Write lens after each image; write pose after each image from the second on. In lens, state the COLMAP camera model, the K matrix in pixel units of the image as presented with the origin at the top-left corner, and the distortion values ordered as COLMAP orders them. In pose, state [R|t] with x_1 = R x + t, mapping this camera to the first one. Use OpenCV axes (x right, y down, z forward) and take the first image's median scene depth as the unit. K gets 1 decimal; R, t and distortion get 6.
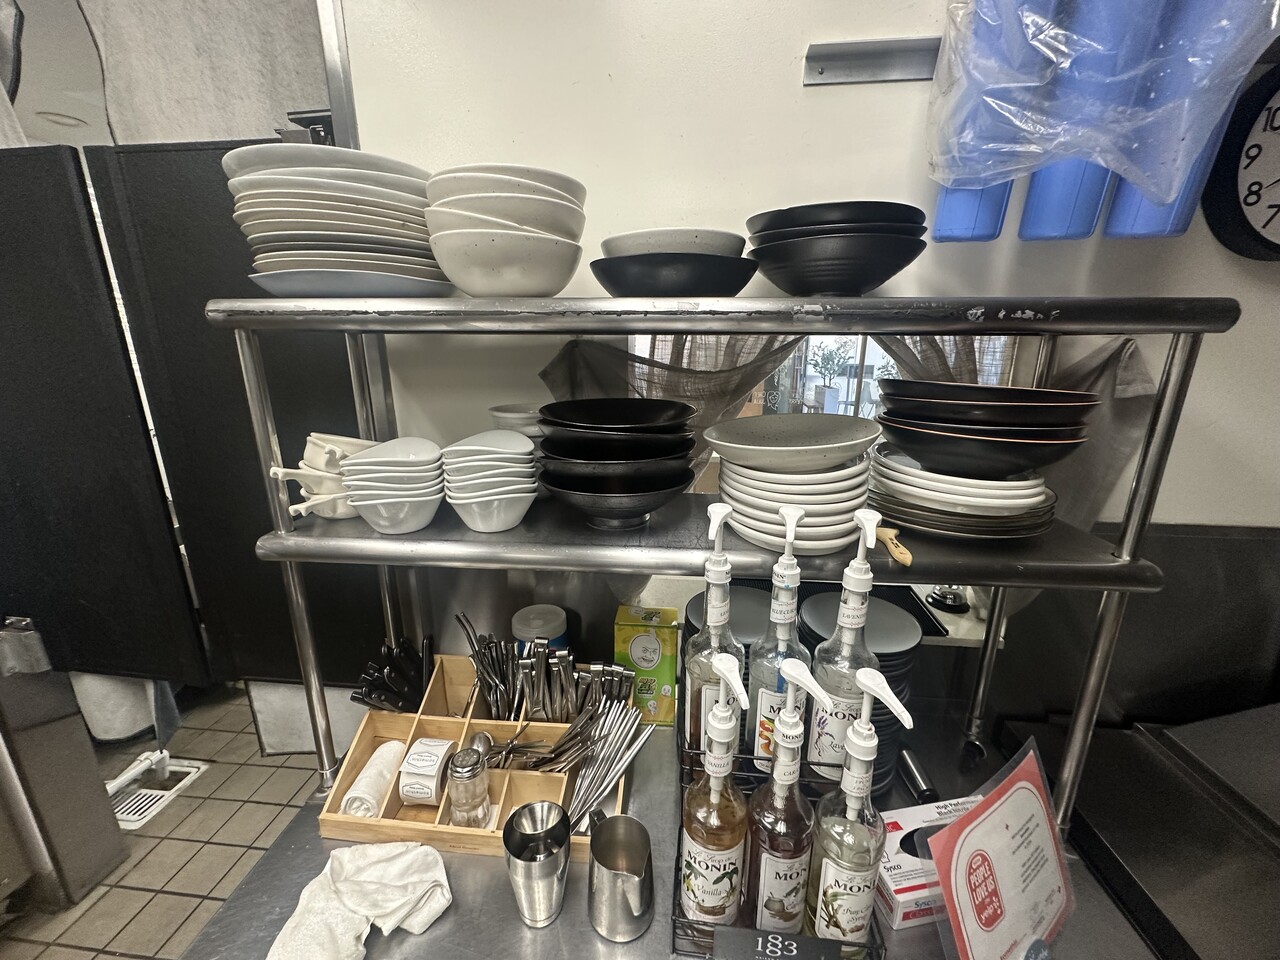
lens RADIAL K [[515.1, 0, 640.0], [0, 515.1, 480.0], [0, 0, 1]] dist [-0.001980, -0.000476]
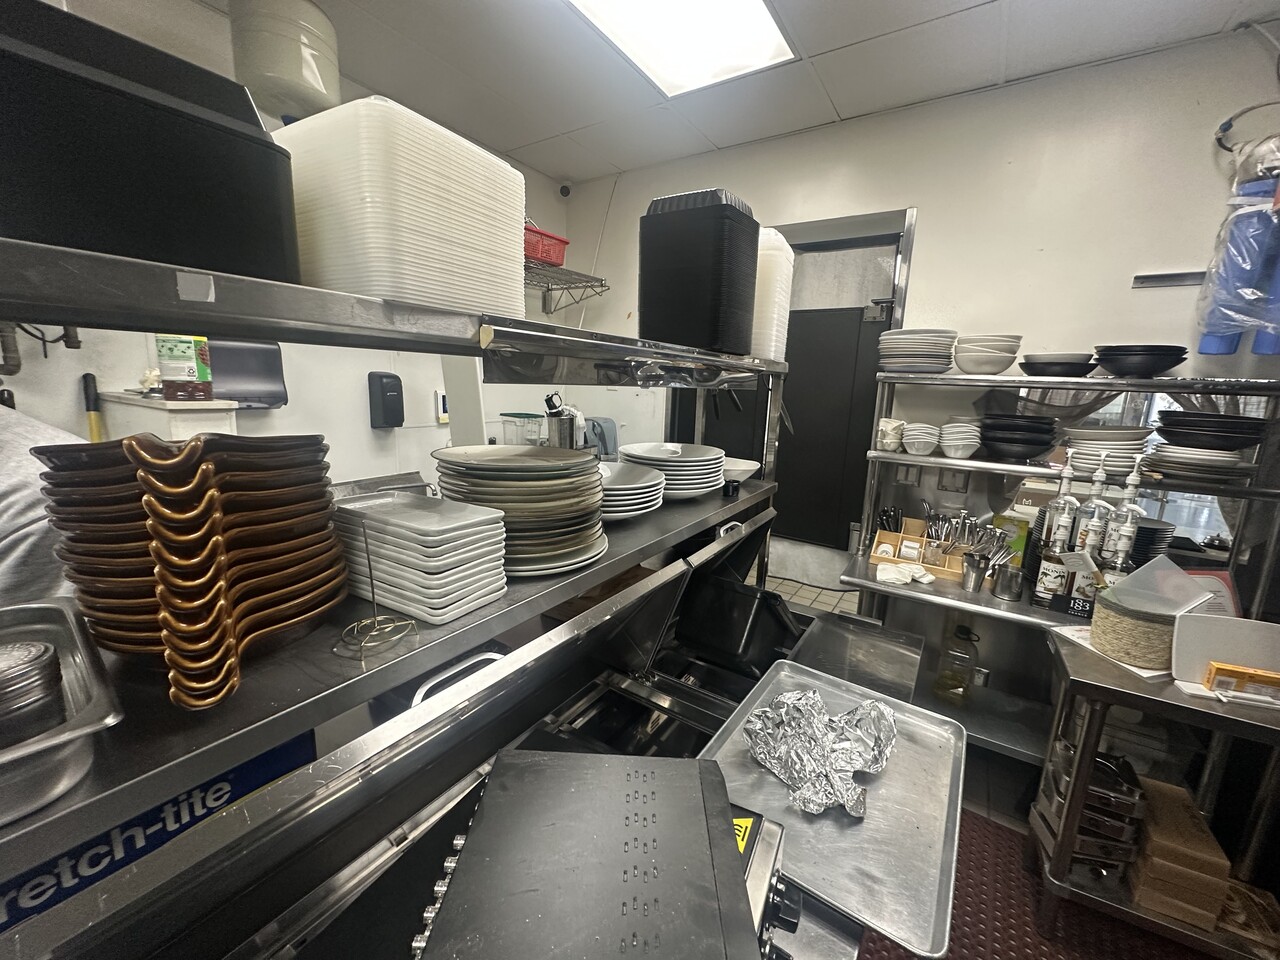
lens RADIAL K [[510.2, 0, 637.6], [0, 510.2, 472.5], [0, 0, 1]] dist [0.000585, 0.000068]
pose [[0.881410, 0.118813, -0.457164, -0.535713], [-0.162150, 0.985142, -0.056594, 0.597814], [0.443648, 0.124012, 0.887580, -2.094923]]
